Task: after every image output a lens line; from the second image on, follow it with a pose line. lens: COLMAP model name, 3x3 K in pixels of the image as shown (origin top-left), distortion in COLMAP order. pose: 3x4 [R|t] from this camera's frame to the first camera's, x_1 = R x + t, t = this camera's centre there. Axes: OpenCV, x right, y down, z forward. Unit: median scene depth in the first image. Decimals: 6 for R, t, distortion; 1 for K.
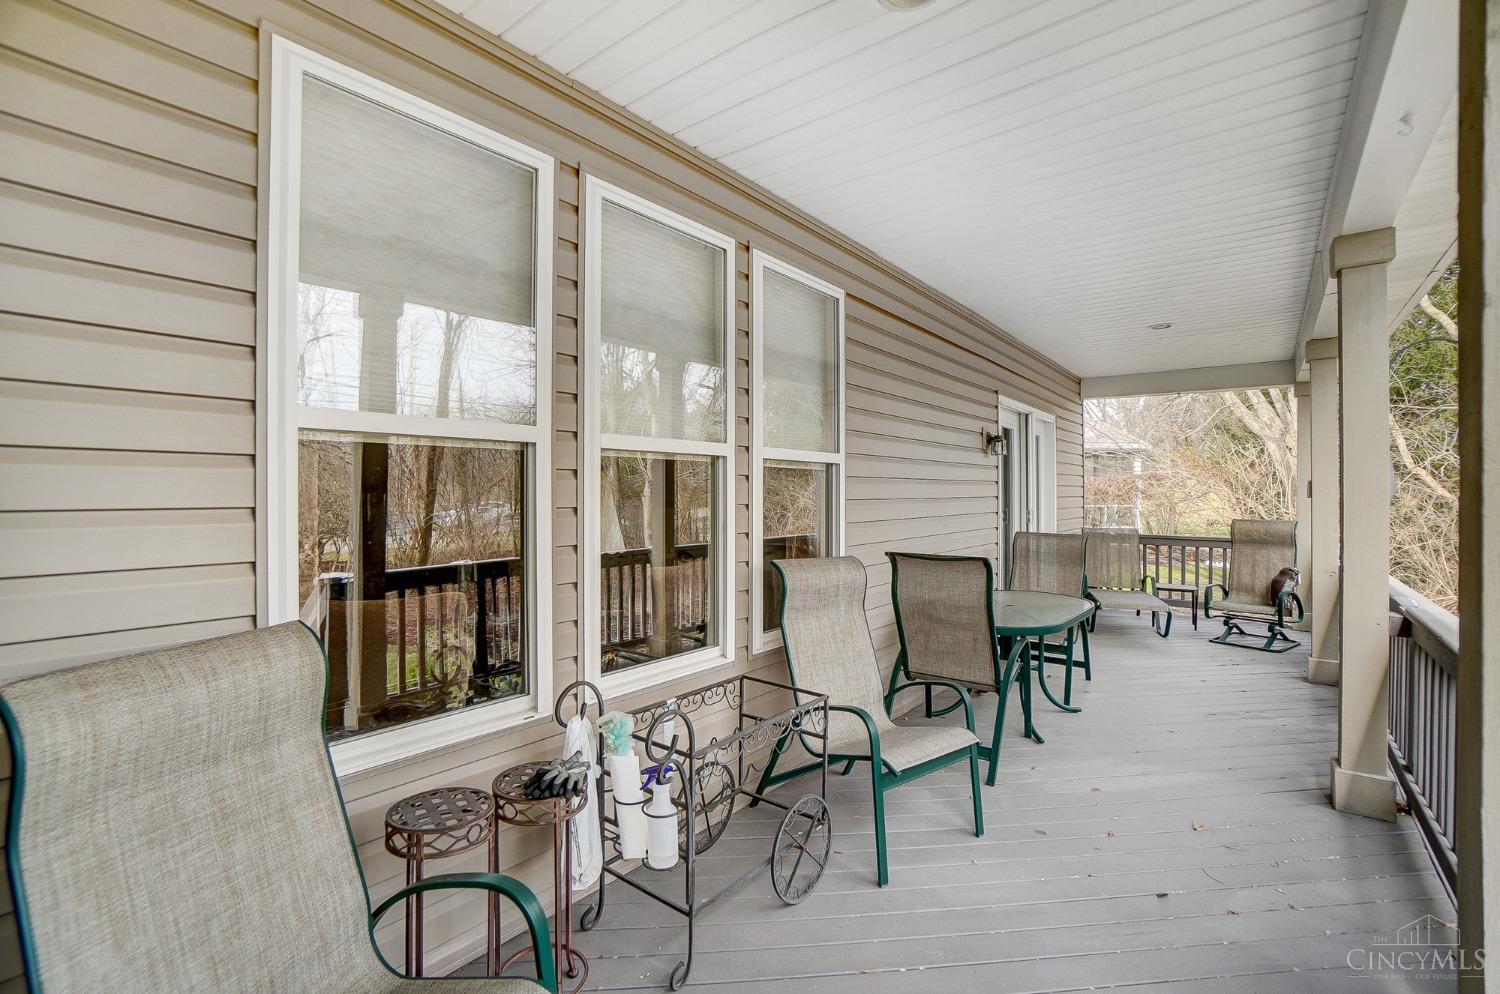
lens RADIAL K [[692.1, 0, 750.0], [0, 692.1, 497.0], [0, 0, 1]] dist [0.000859, 0.000010]
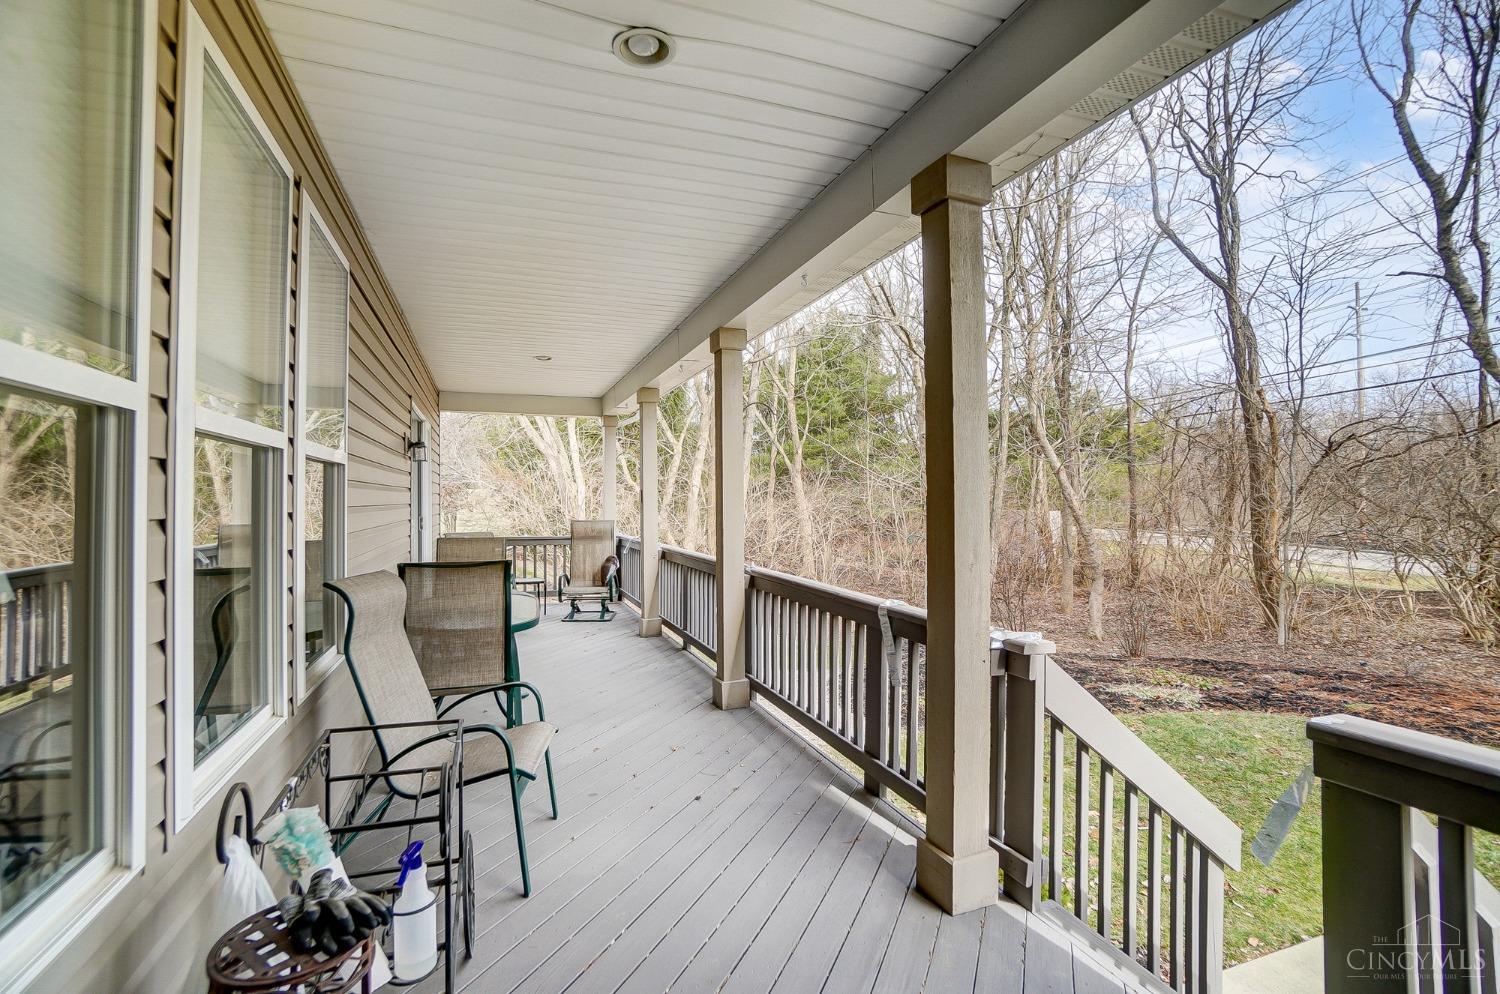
lens RADIAL K [[692.1, 0, 750.0], [0, 692.1, 497.0], [0, 0, 1]] dist [0.000859, 0.000010]
pose [[0.520419, 0.000697, 0.853911, -0.291604], [0.010191, 0.999923, -0.007027, 0.002917], [-0.853850, 0.012360, 0.520372, 0.124100]]
